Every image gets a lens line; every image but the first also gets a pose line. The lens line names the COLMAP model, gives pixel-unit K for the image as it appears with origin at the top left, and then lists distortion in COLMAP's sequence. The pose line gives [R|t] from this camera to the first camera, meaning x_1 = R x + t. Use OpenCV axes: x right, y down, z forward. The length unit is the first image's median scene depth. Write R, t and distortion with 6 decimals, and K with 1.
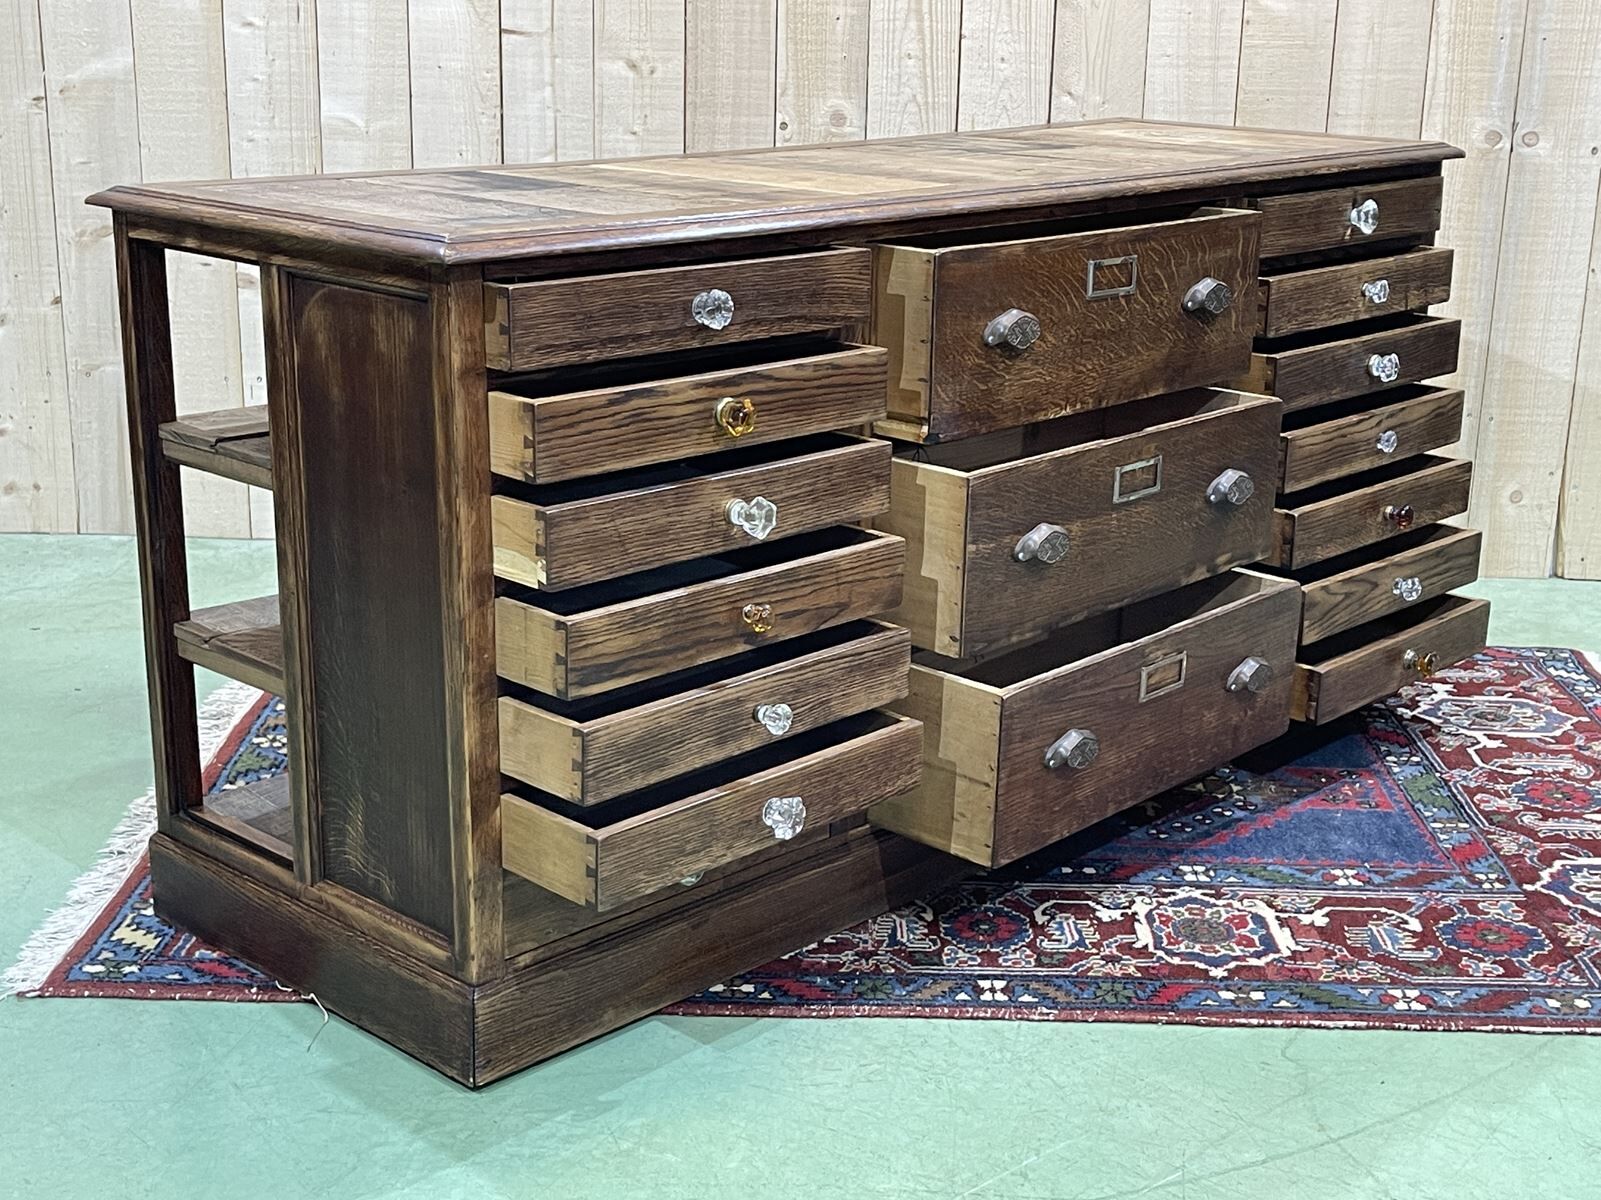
lens RADIAL K [[2285.0, 0, 821.0], [0, 2285.0, 601.8], [0, 0, 1]] dist [0.050188, 0.000000]
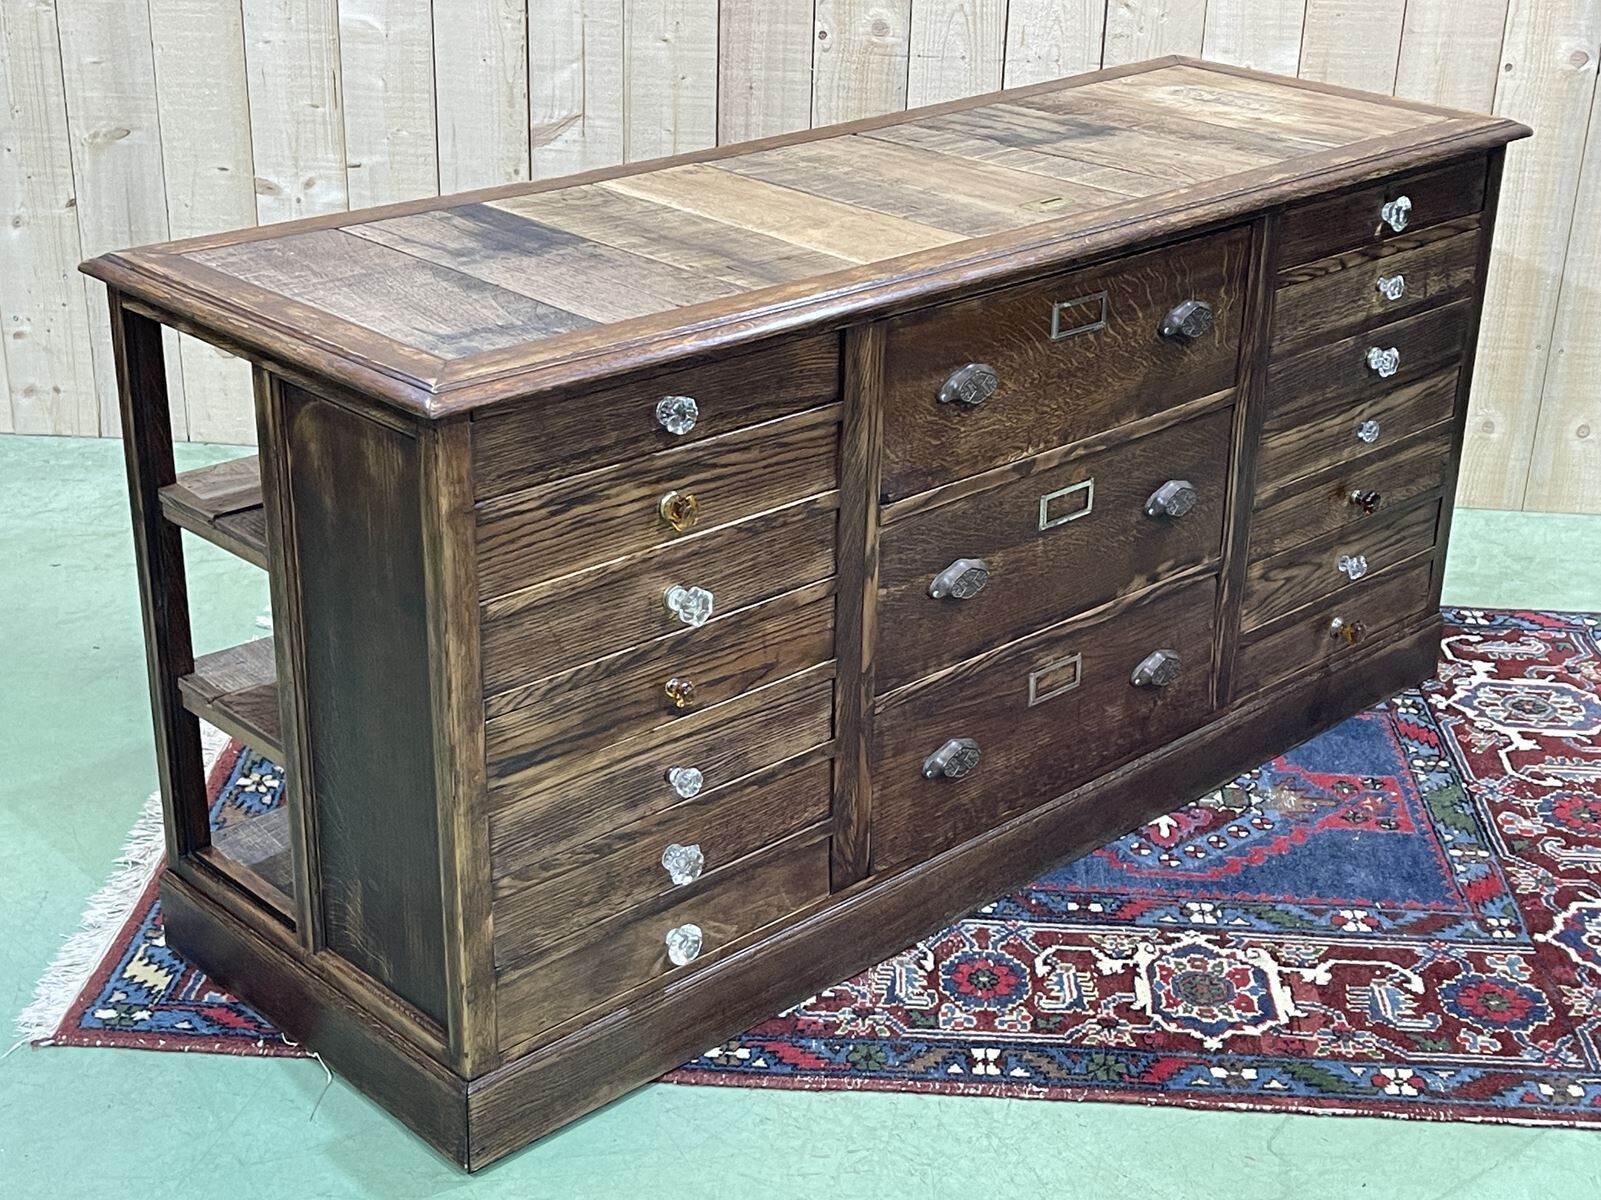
lens RADIAL K [[2389.3, 0, 805.7], [0, 2389.3, 608.0], [0, 0, 1]] dist [0.053365, 0.000000]
pose [[0.999043, 0.022598, -0.037446, 0.028841], [-0.017453, 0.991039, 0.132428, -0.156418], [0.040103, -0.131647, 0.990485, -0.021563]]
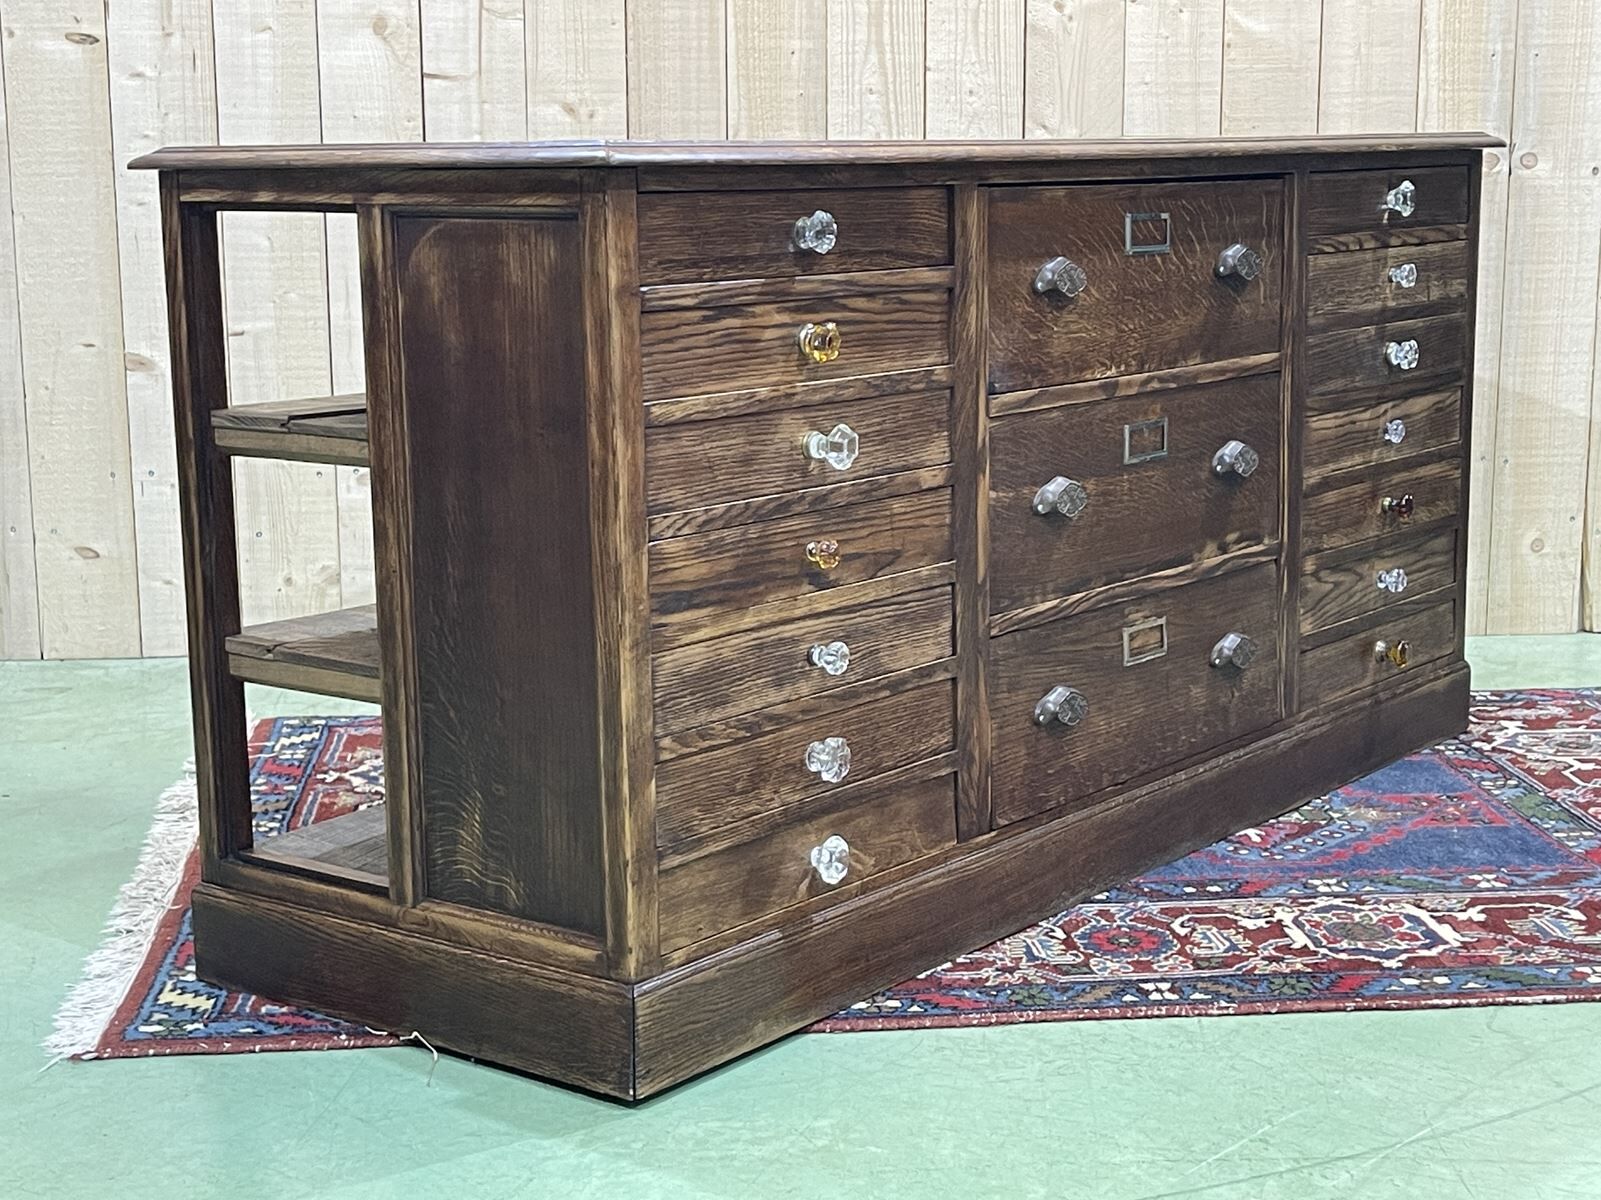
lens RADIAL K [[2630.1, 0, 817.1], [0, 2630.1, 601.6], [0, 0, 1]] dist [0.065469, 0.000000]
pose [[0.993734, -0.045906, 0.101911, -0.149679], [0.056273, 0.993262, -0.101308, 0.107366], [-0.096573, 0.106408, 0.989622, -0.037969]]
